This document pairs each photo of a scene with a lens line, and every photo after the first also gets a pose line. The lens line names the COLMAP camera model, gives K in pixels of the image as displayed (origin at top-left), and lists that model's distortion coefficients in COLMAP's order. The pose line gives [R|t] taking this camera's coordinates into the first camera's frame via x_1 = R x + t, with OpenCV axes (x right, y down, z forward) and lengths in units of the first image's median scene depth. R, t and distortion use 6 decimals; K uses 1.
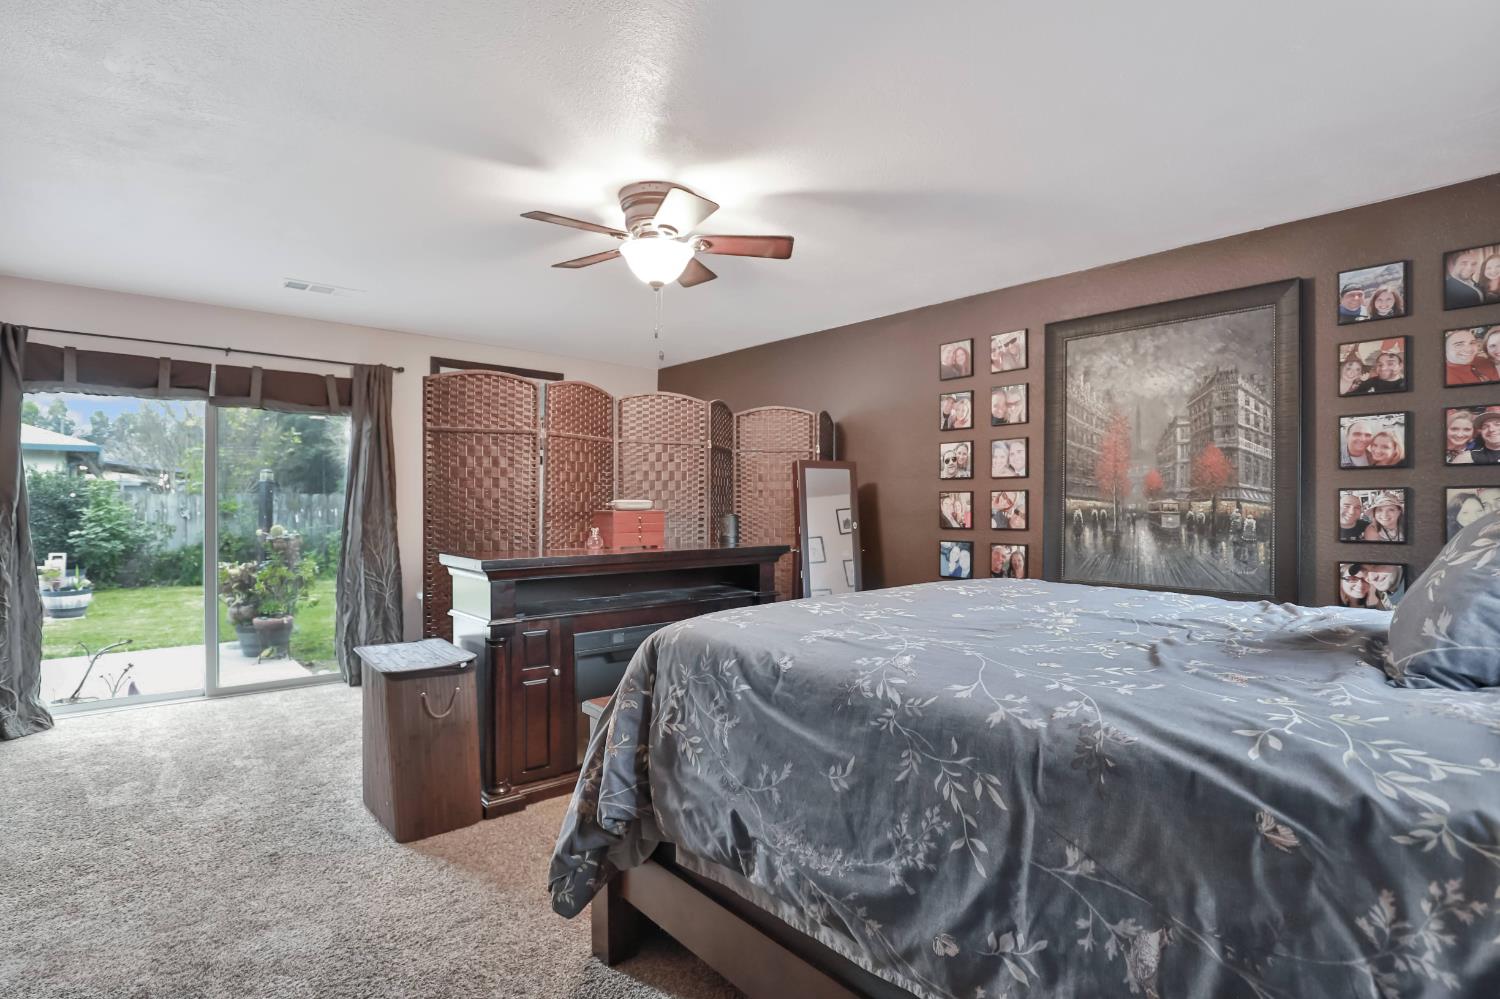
lens RADIAL K [[763.1, 0, 749.4], [0, 763.1, 502.1], [0, 0, 1]] dist [-0.007197, 0.004367]
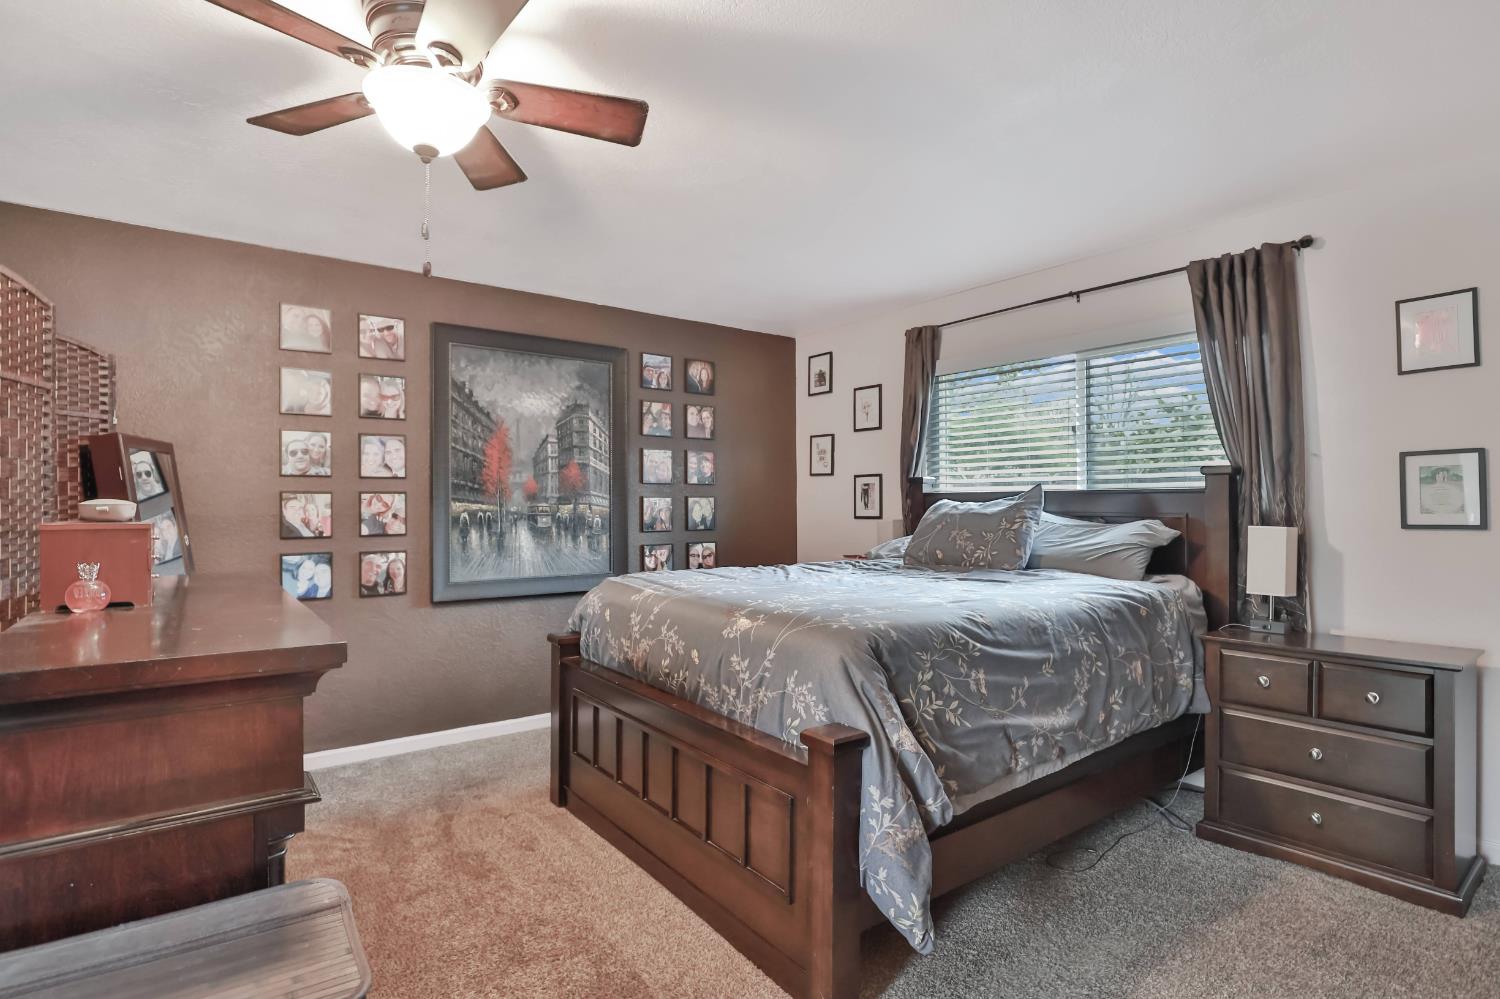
lens RADIAL K [[763.1, 0, 749.1], [0, 763.1, 498.3], [0, 0, 1]] dist [-0.007197, 0.004367]
pose [[0.065295, 0.010086, 0.997815, -0.602184], [-0.000209, 0.999949, -0.010094, 0.000961], [-0.997866, 0.000451, 0.065294, 0.581448]]
